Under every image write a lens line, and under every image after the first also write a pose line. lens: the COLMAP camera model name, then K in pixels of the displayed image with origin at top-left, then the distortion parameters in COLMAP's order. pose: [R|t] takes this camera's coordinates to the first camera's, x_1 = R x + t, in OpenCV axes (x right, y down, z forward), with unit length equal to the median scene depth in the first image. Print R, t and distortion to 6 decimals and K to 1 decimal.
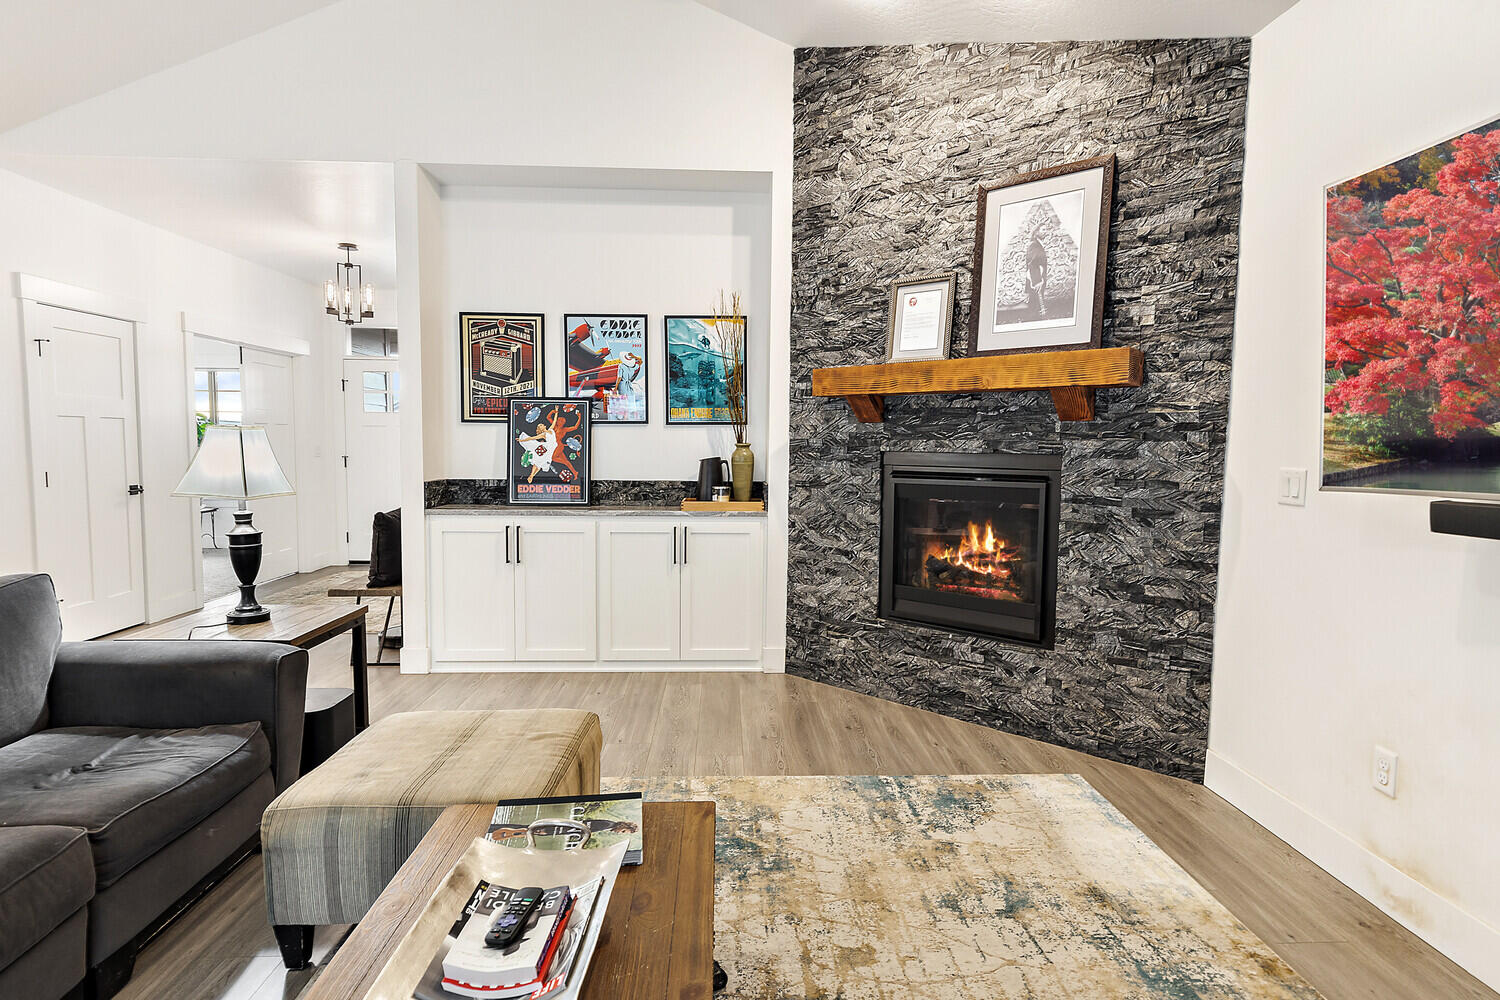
lens RADIAL K [[791.6, 0, 758.9], [0, 791.6, 507.9], [0, 0, 1]] dist [-0.006210, -0.000471]
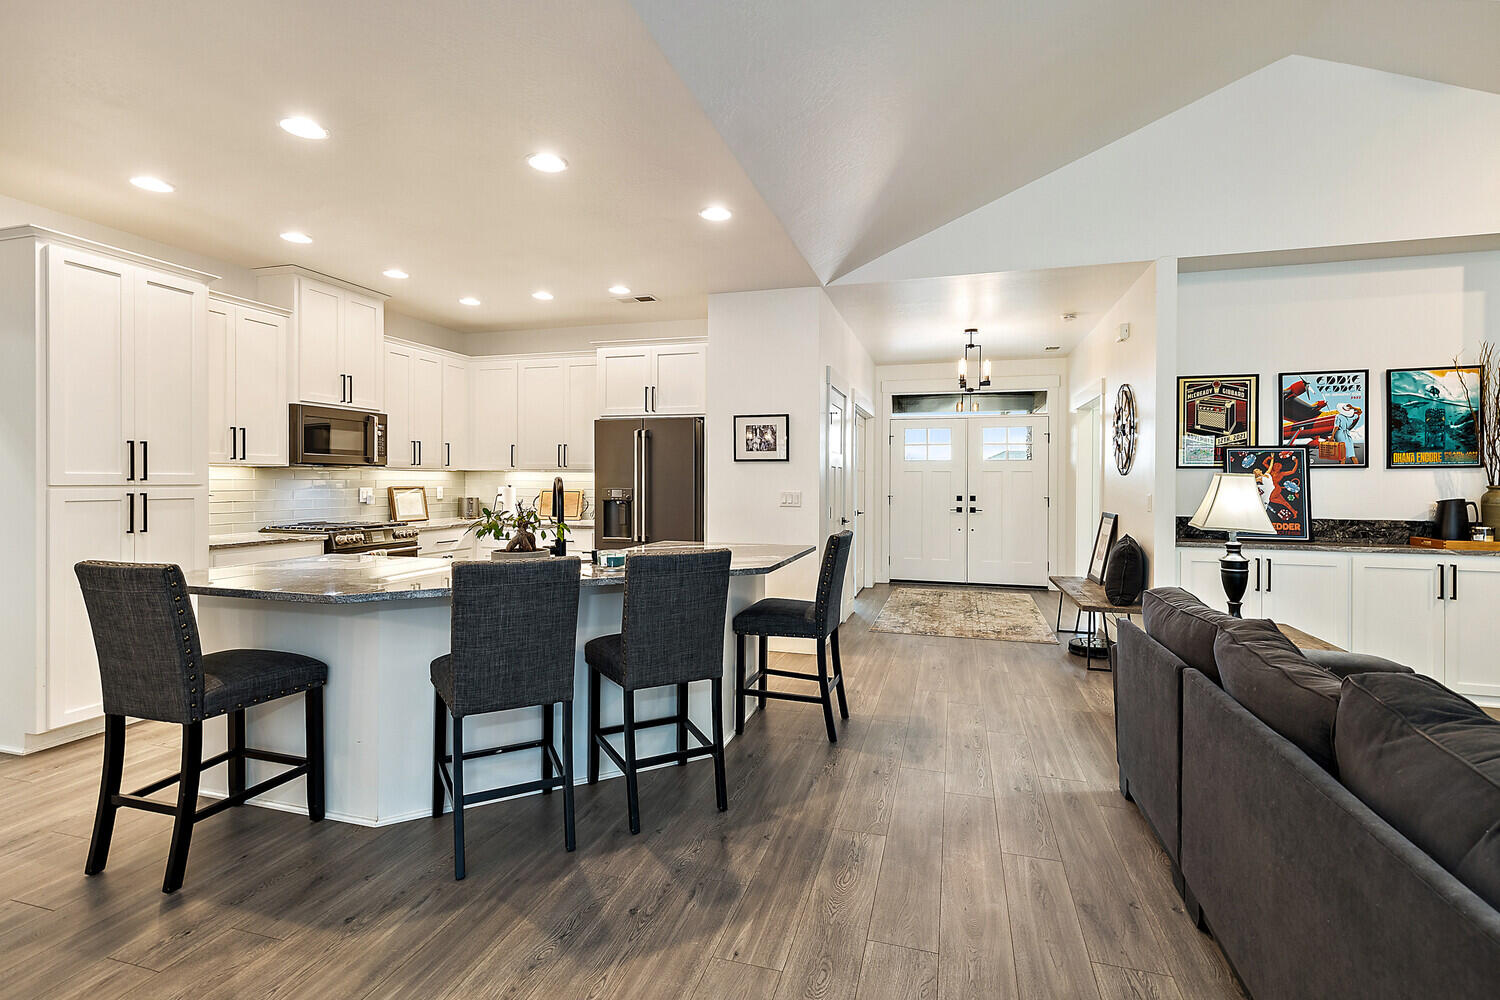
lens RADIAL K [[686.3, 0, 750.8], [0, 686.3, 477.7], [0, 0, 1]] dist [0.006320, -0.002160]
pose [[0.943730, -0.006743, -0.330648, -0.696517], [-0.022590, 0.996143, -0.084789, 0.007474], [0.329945, 0.087488, 0.939937, -0.190611]]
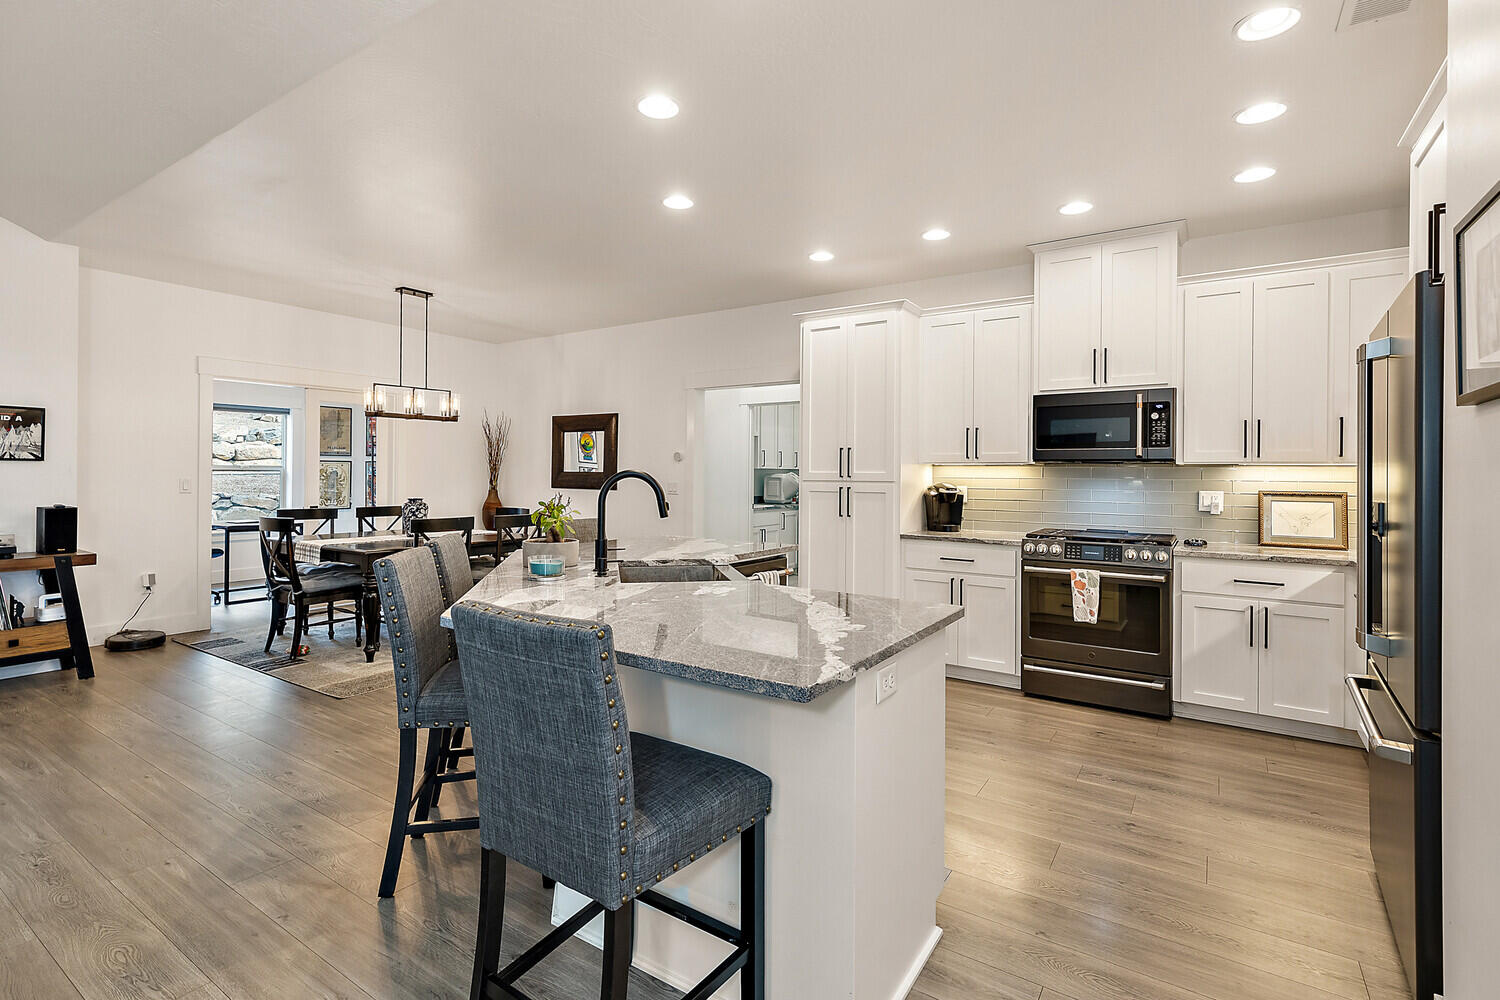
lens RADIAL K [[686.3, 0, 753.5], [0, 686.3, 487.0], [0, 0, 1]] dist [0.006320, -0.002160]
pose [[-0.577486, 0.000494, -0.816400, -0.680949], [-0.081664, 0.994949, 0.058368, -0.082498], [0.812306, 0.100378, -0.574529, 0.890026]]
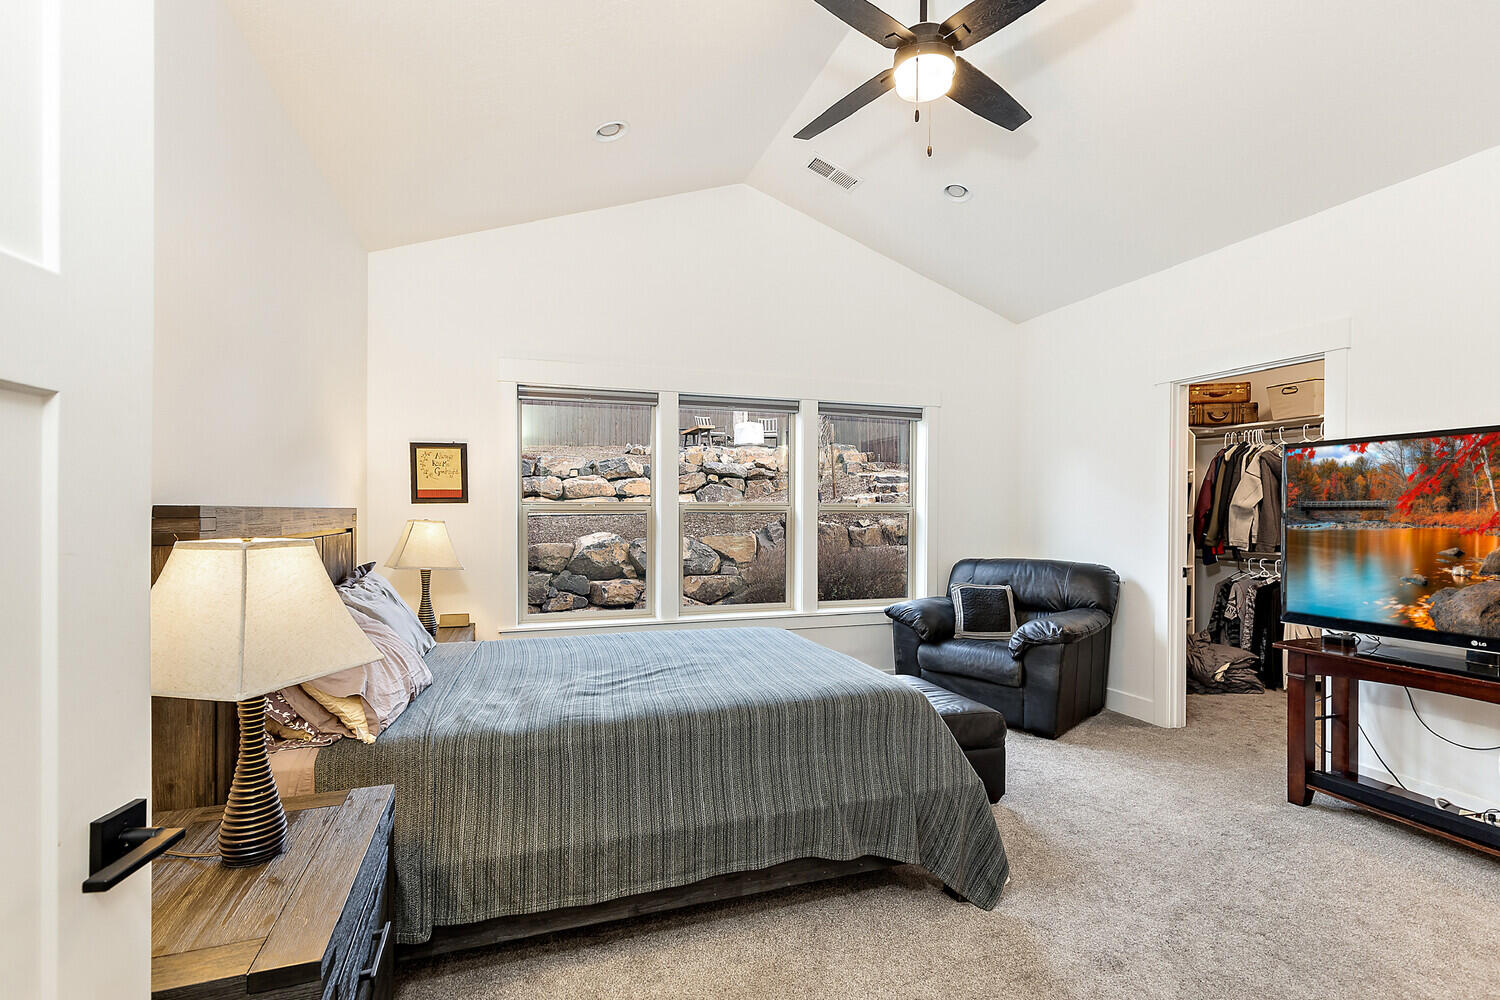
lens RADIAL K [[686.3, 0, 754.2], [0, 686.3, 514.2], [0, 0, 1]] dist [0.006320, -0.002160]
pose [[-0.958348, -0.013213, -0.285297, -2.033042], [-0.036410, 0.996431, 0.076157, 0.027219], [0.283273, 0.083372, -0.955409, -0.420268]]
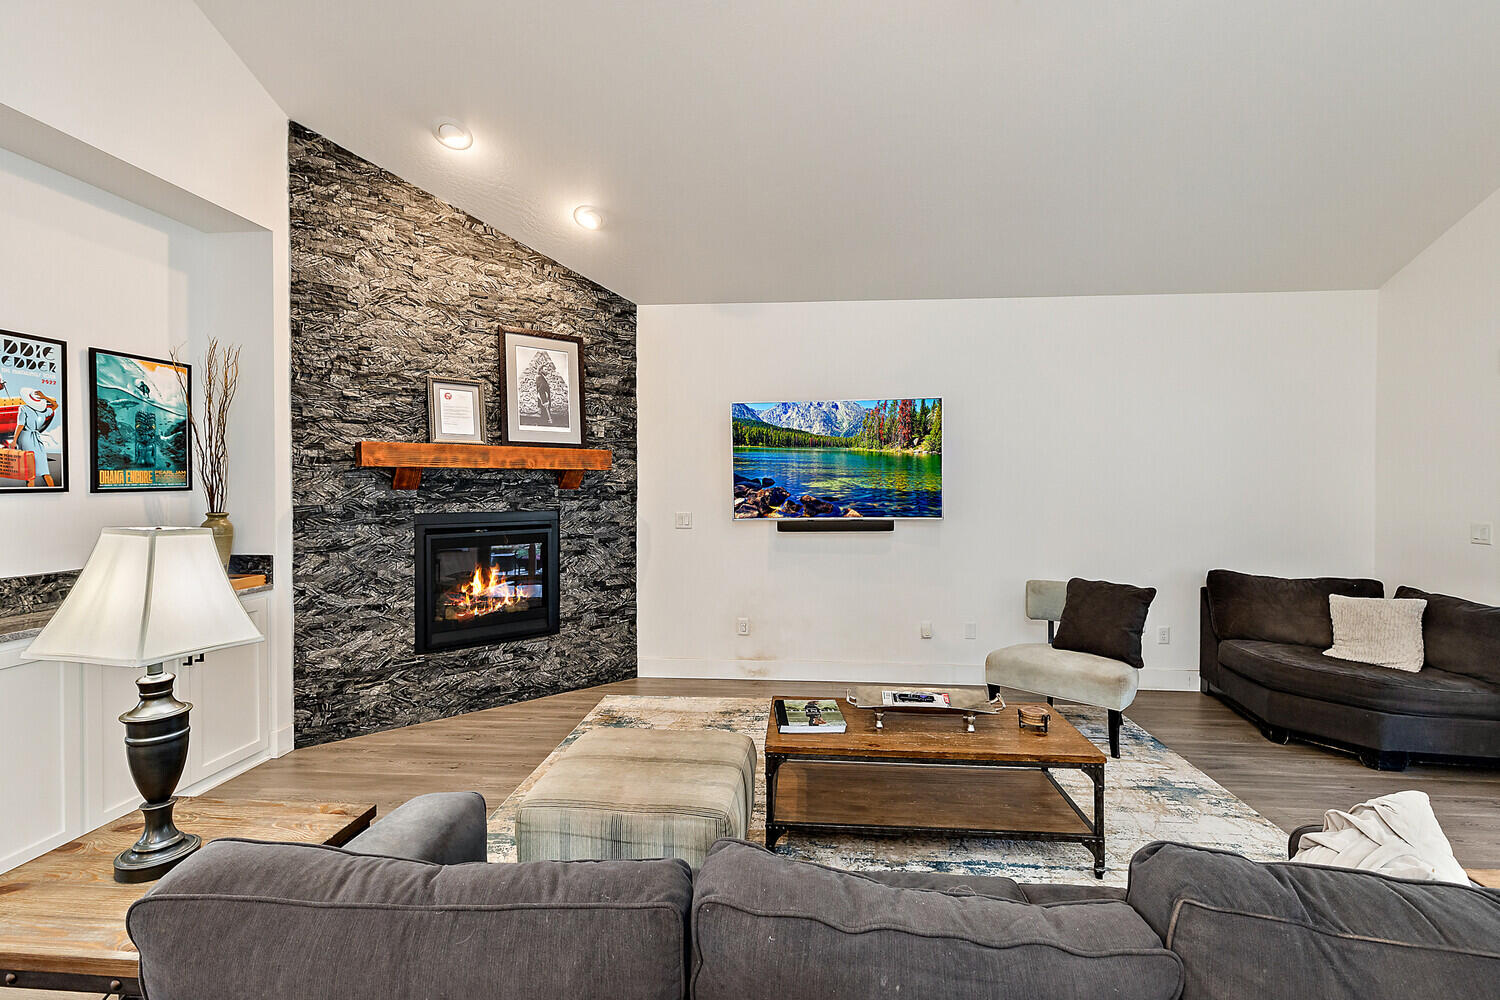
lens RADIAL K [[686.3, 0, 752.6], [0, 686.3, 493.0], [0, 0, 1]] dist [0.006320, -0.002160]
pose [[0.123079, -0.023440, 0.992120, -0.755698], [0.082048, 0.996539, 0.013366, -0.069880], [-0.988999, 0.079756, 0.124576, 0.341756]]
